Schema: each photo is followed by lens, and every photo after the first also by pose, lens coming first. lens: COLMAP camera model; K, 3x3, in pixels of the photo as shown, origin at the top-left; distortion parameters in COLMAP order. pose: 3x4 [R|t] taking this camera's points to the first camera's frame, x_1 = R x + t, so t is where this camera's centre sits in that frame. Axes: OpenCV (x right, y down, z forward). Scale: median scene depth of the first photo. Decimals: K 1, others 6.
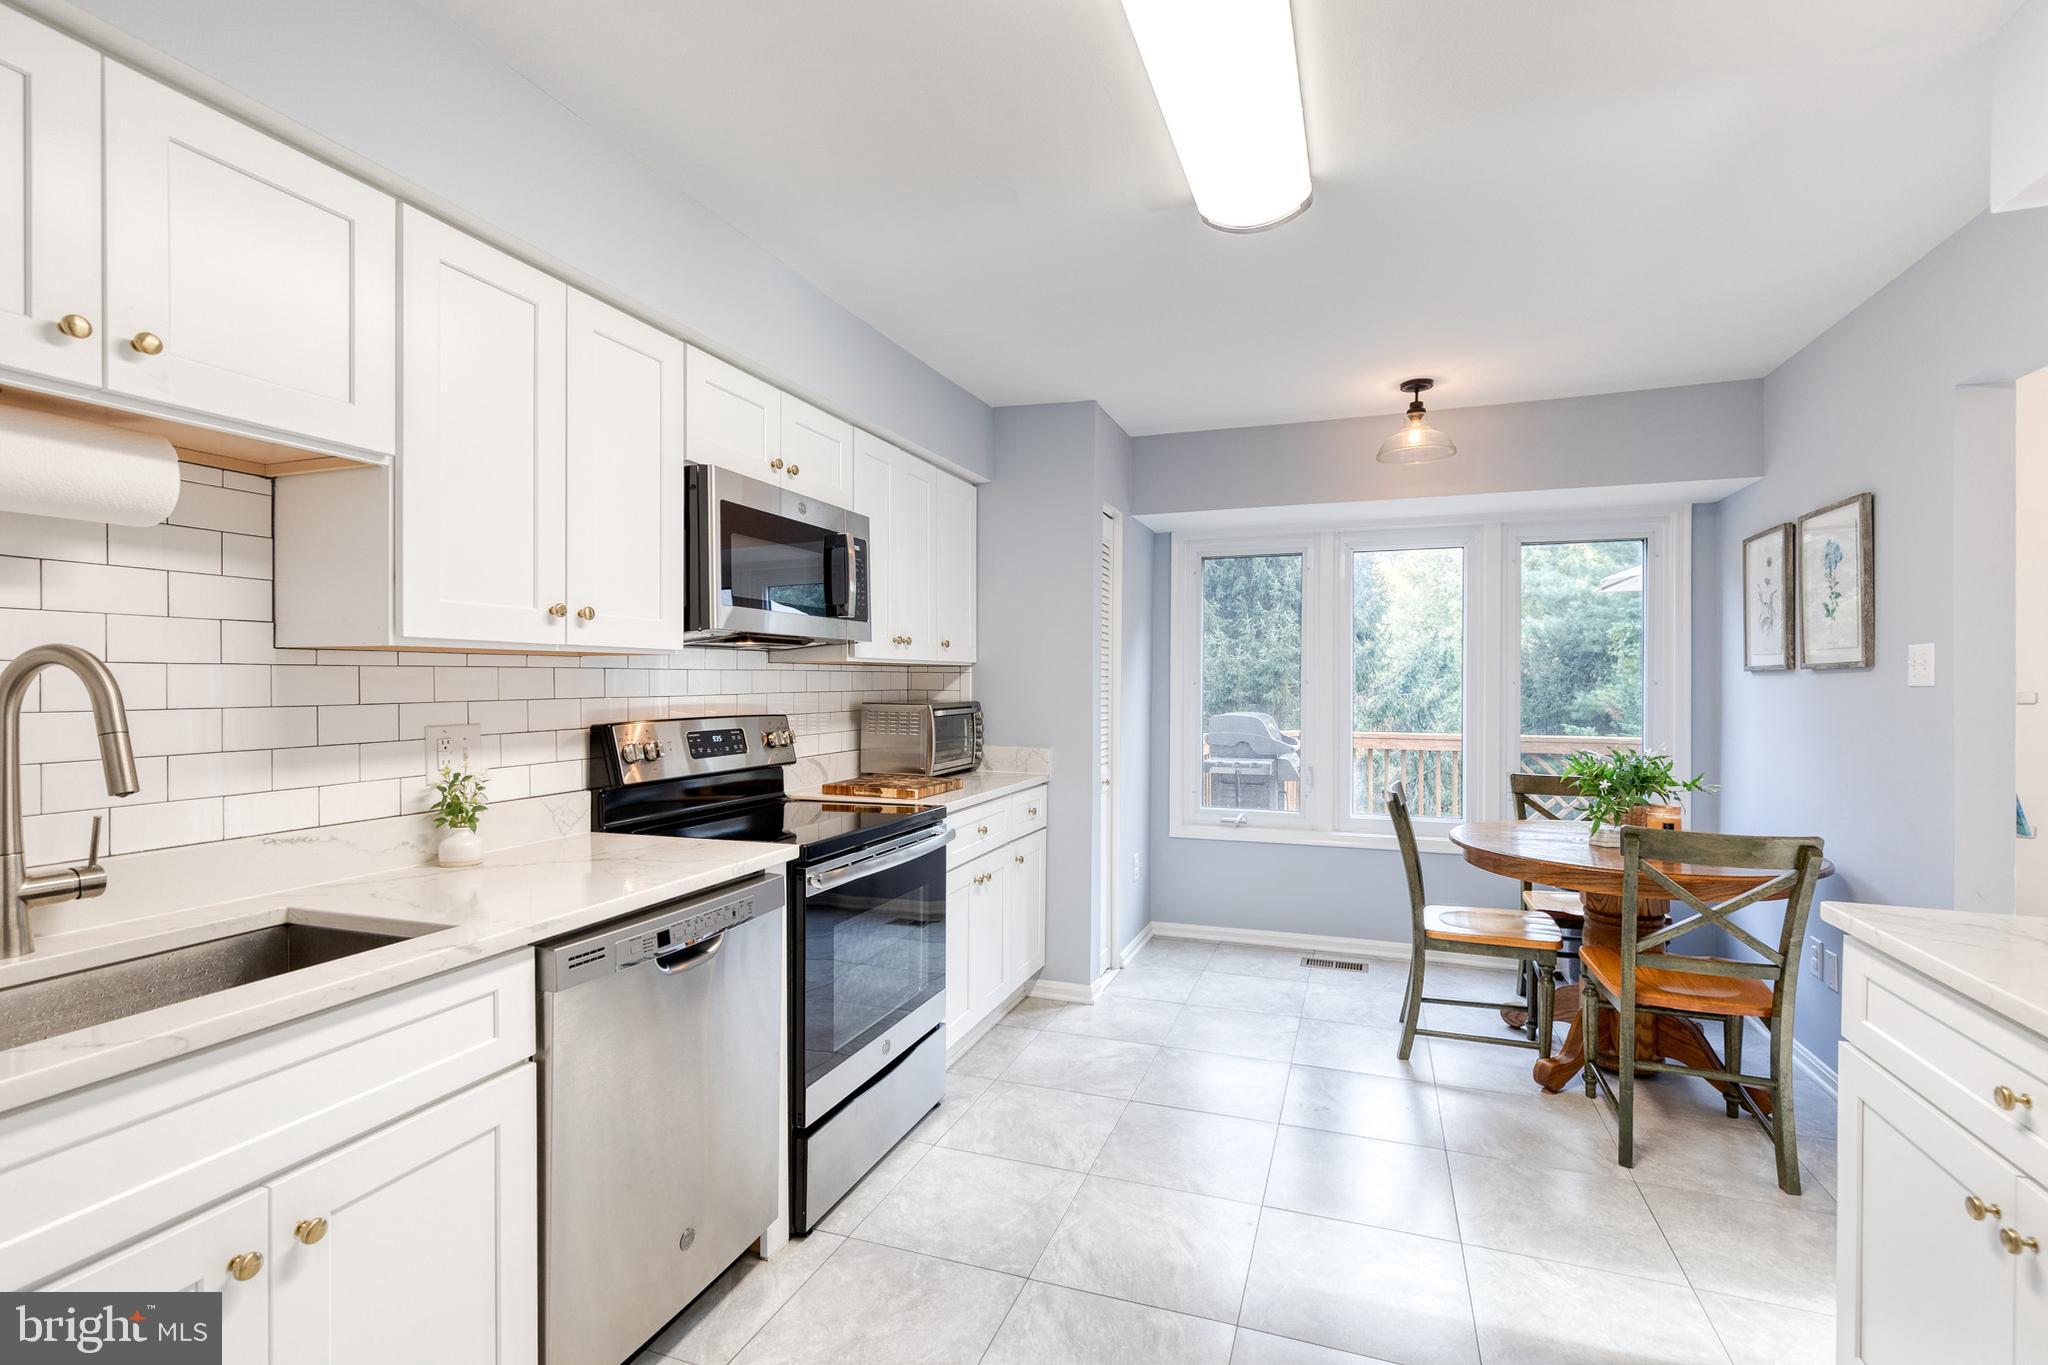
lens RADIAL K [[922.4, 0, 1034.5], [0, 922.4, 685.4], [0, 0, 1]] dist [-0.000899, -0.001130]
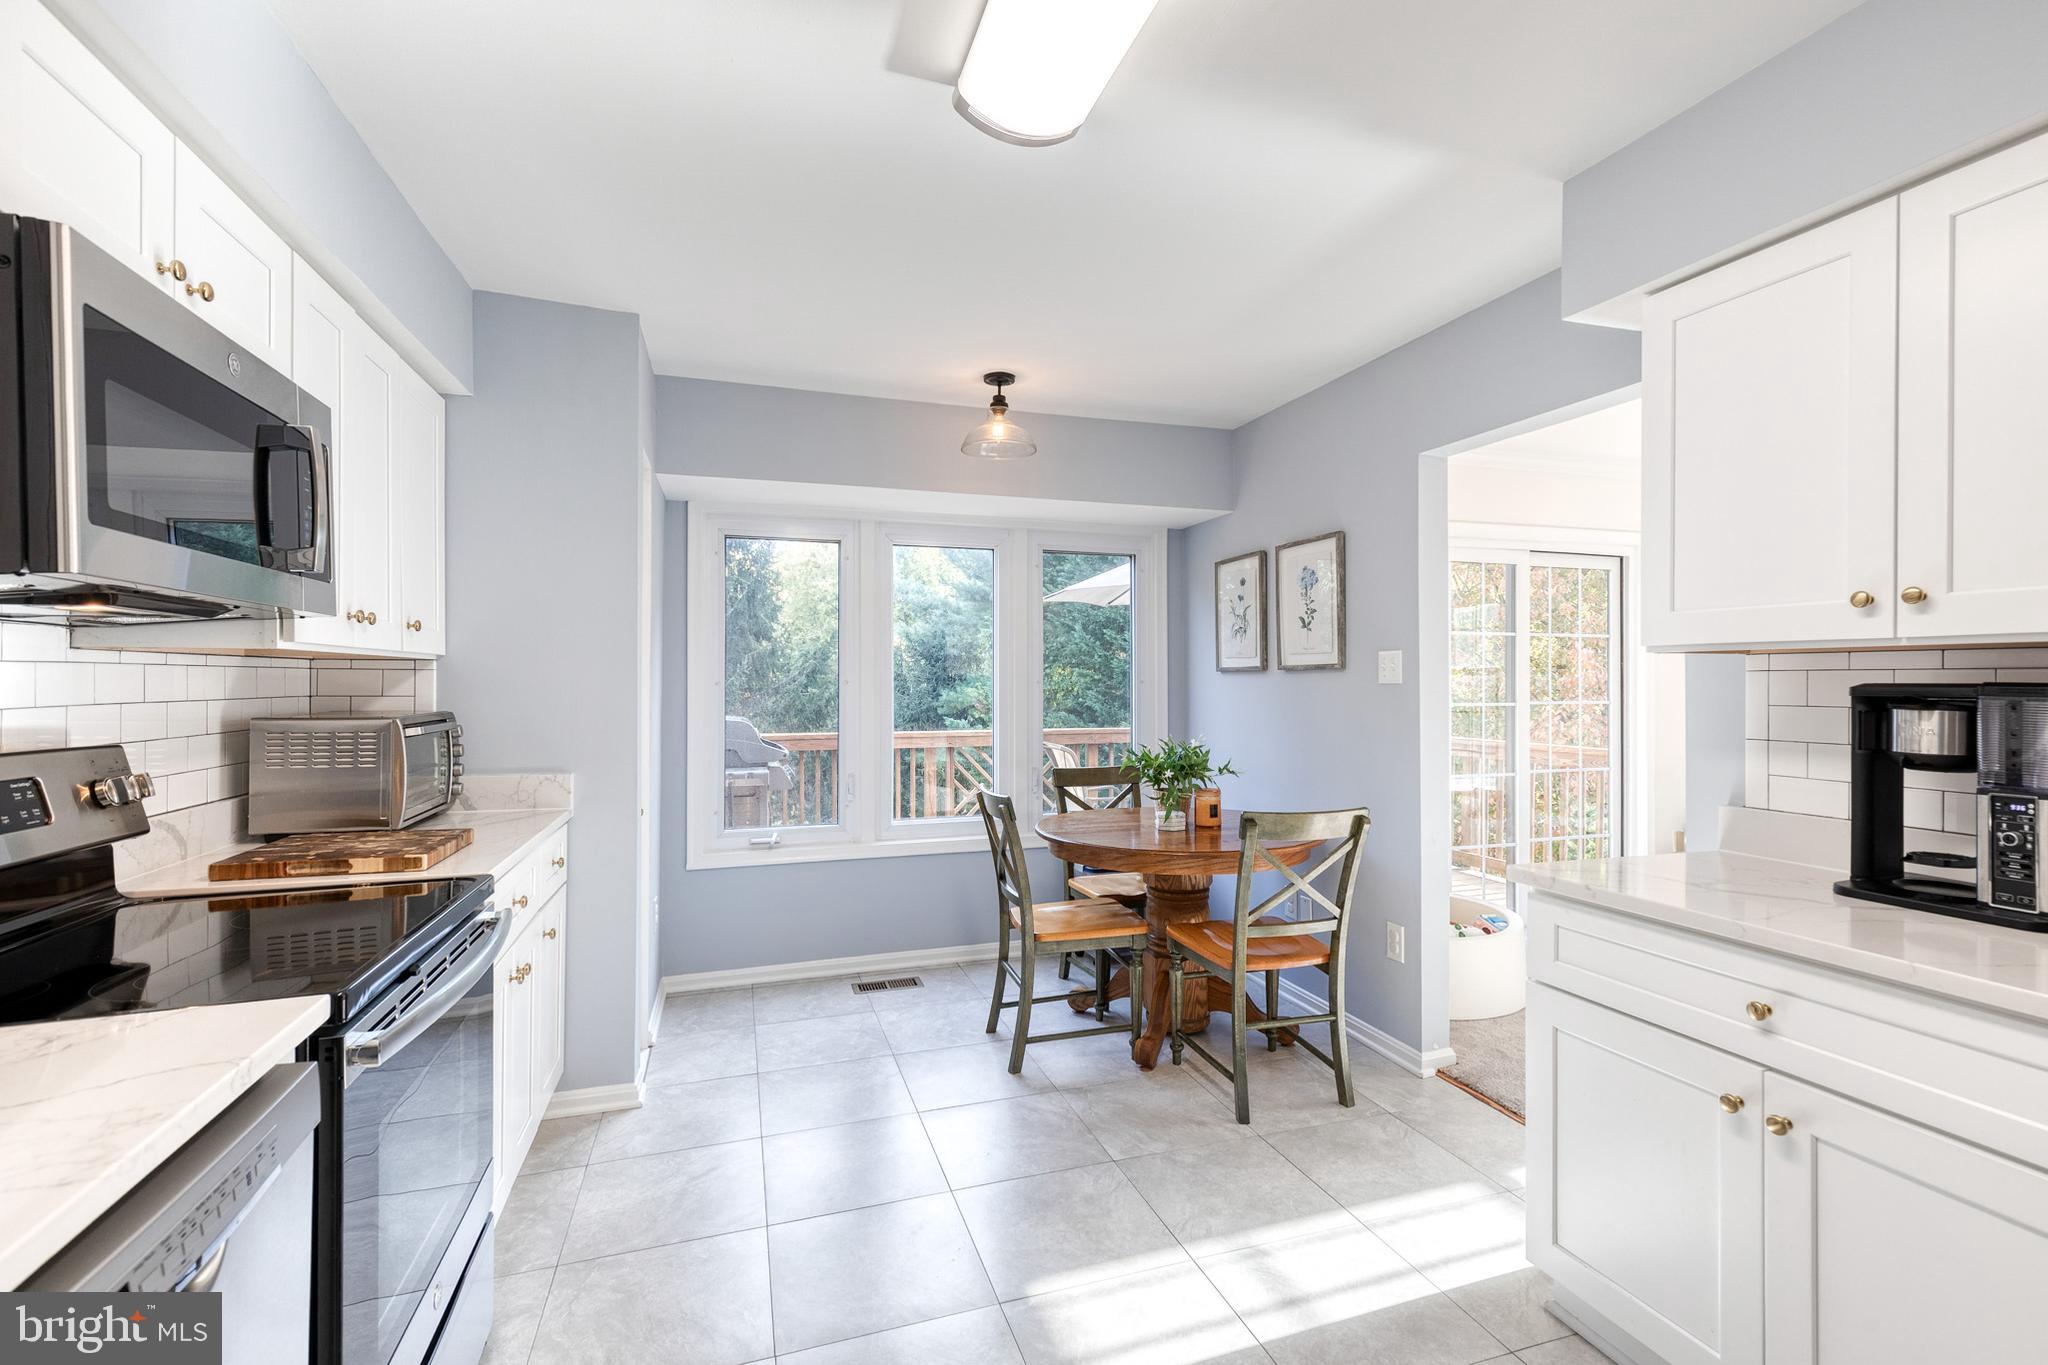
lens RADIAL K [[926.2, 0, 1046.2], [0, 926.2, 679.9], [0, 0, 1]] dist [0.004558, -0.000846]
pose [[0.779322, -0.001905, 0.626620, -0.183986], [0.005440, 0.999978, -0.003725, -0.001538], [-0.626600, 0.006311, 0.779316, 0.227317]]
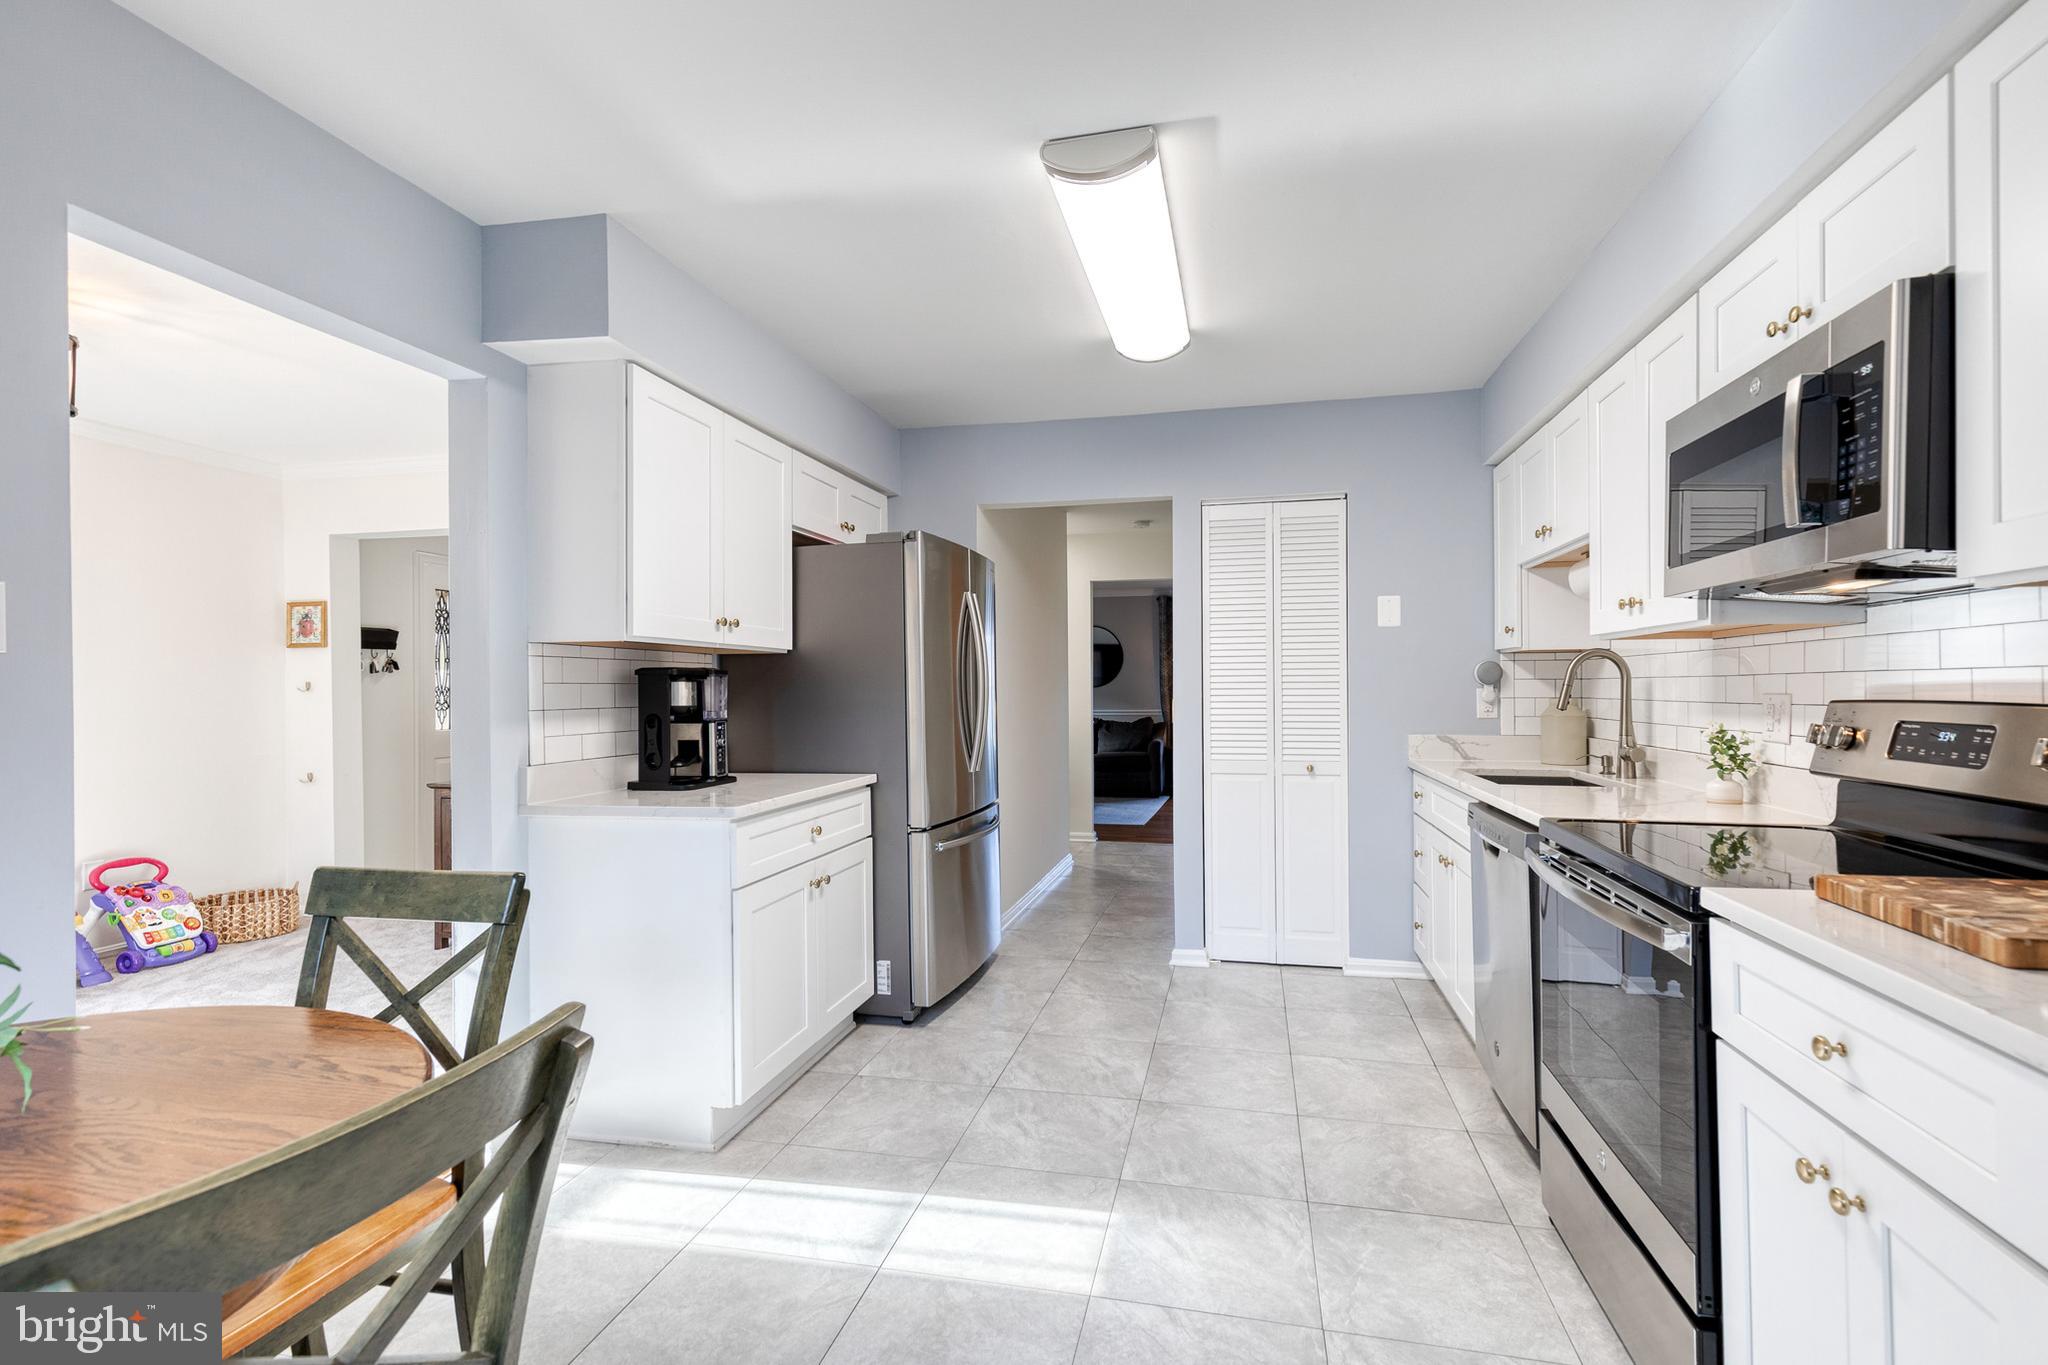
lens RADIAL K [[926.2, 0, 1046.2], [0, 926.2, 679.9], [0, 0, 1]] dist [0.004558, -0.000846]
pose [[-0.990156, 0.001140, -0.139961, 0.293349], [0.001535, 0.999995, -0.002717, 0.017754], [0.139957, -0.002905, -0.990153, 1.324634]]
